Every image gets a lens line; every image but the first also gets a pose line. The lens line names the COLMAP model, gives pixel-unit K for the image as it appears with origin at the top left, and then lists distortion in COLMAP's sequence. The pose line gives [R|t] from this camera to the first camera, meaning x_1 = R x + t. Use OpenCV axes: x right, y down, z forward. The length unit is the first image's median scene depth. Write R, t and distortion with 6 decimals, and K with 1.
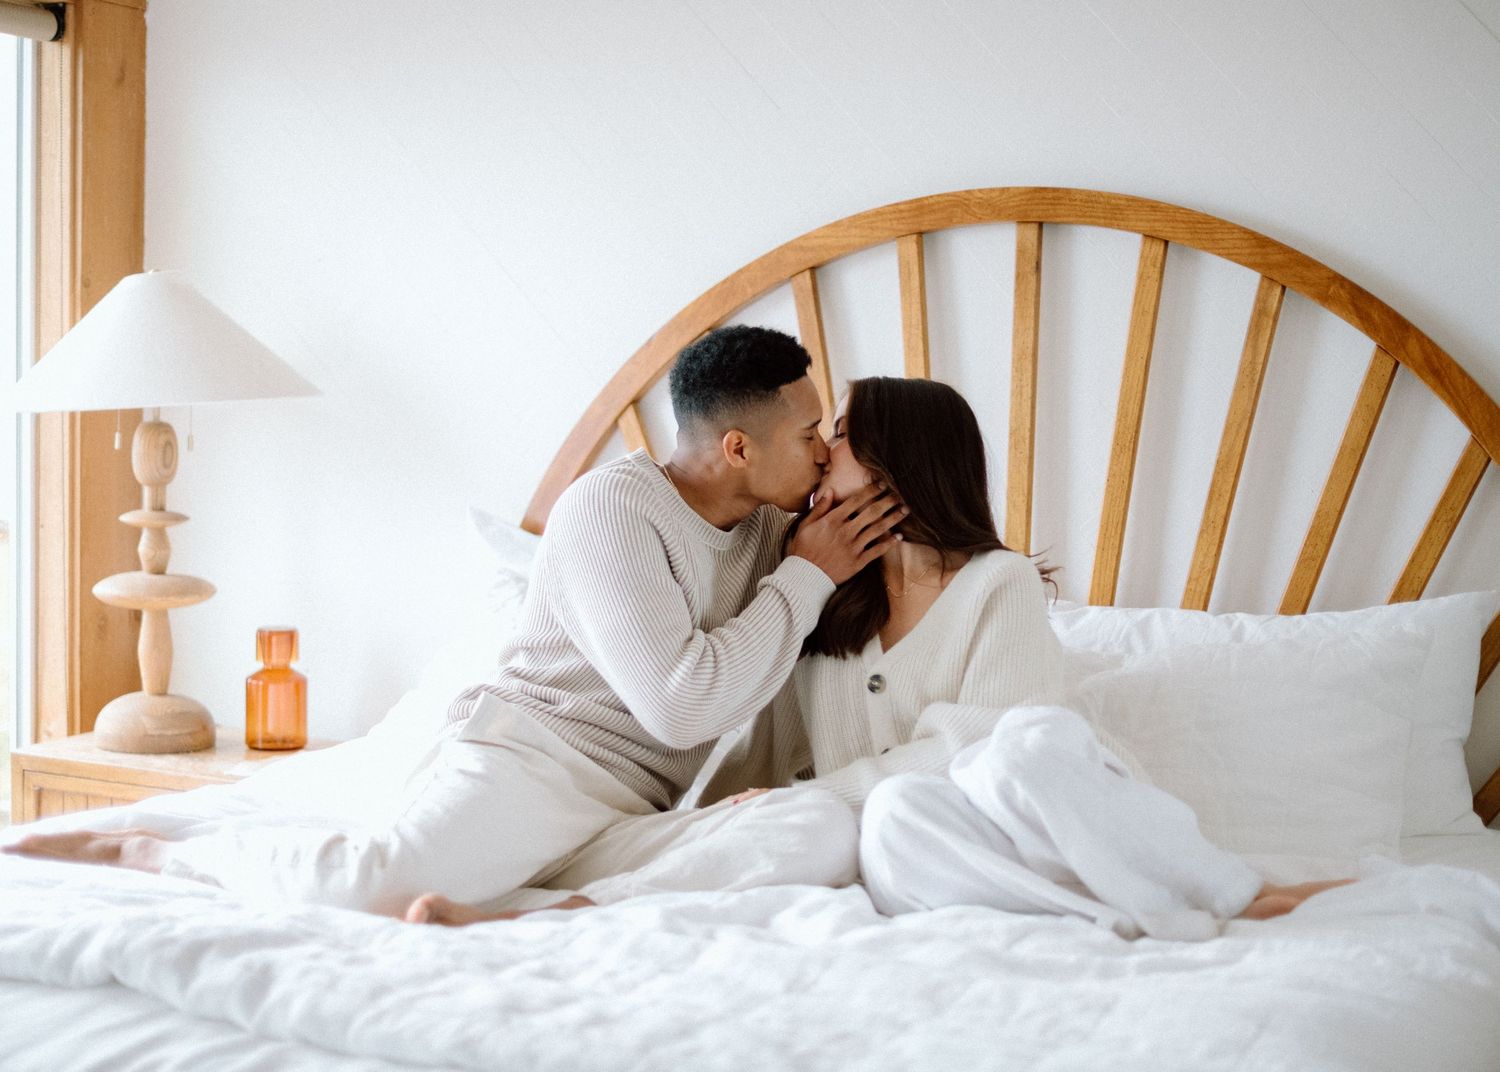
lens RADIAL K [[2217.0, 0, 750.0], [0, 2217.0, 536.0], [0, 0, 1]] dist [-0.076168, 0.094906]
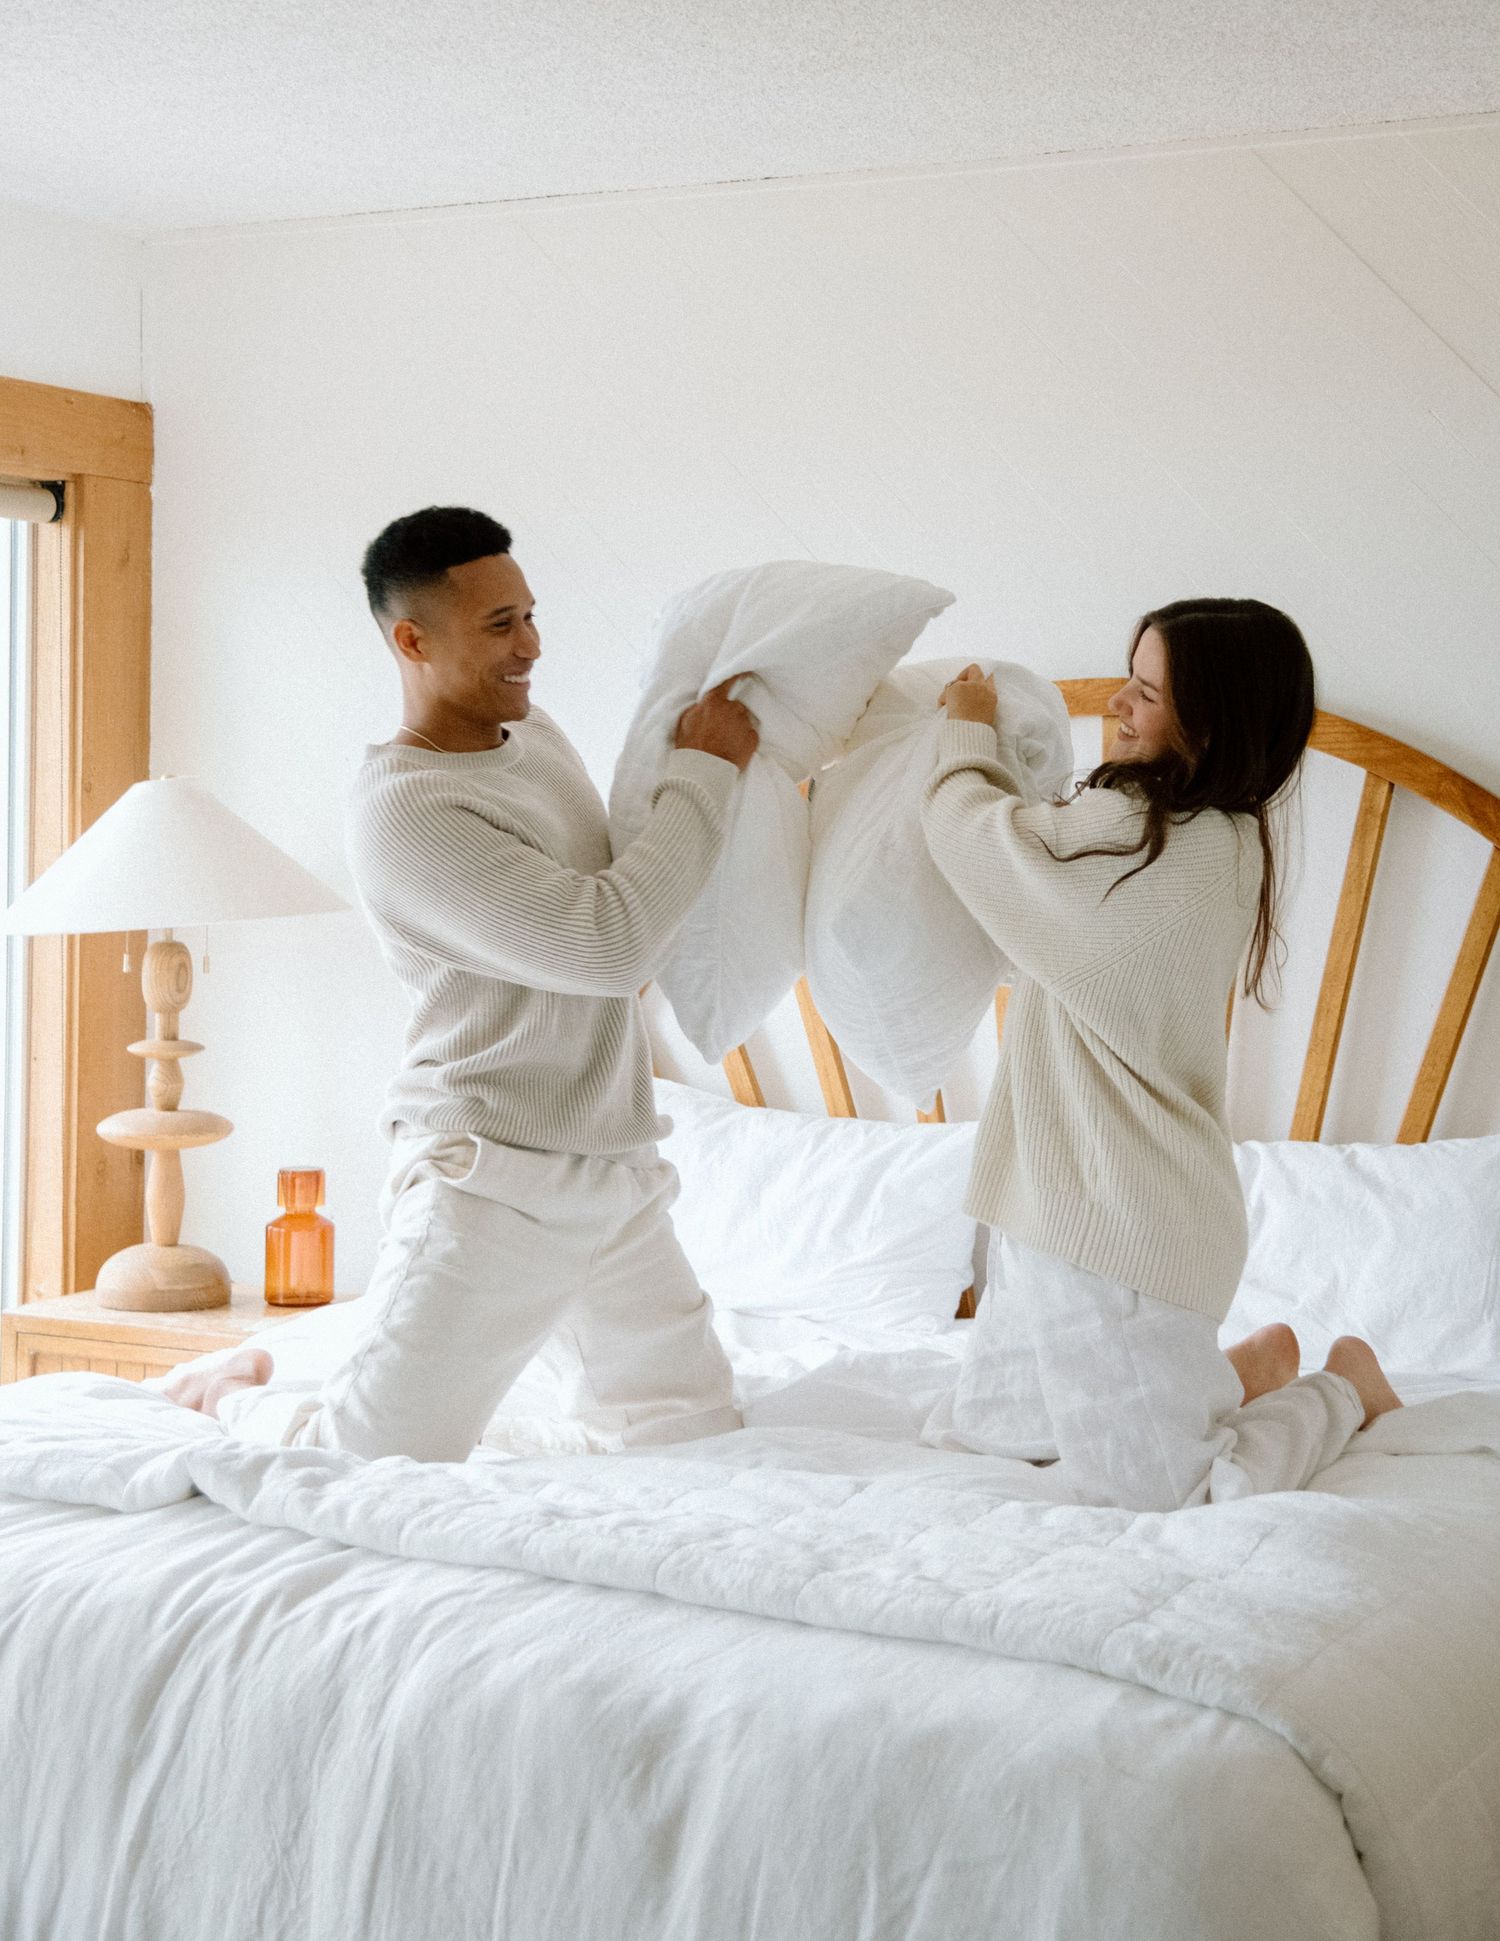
lens RADIAL K [[2870.7, 0, 752.9], [0, 2870.7, 845.3], [0, 0, 1]] dist [0.111767, -0.172565]
pose [[0.998975, -0.014177, -0.042981, 0.022532], [0.010974, 0.997208, -0.073866, -0.001045], [0.043908, 0.073319, 0.996342, -0.174272]]
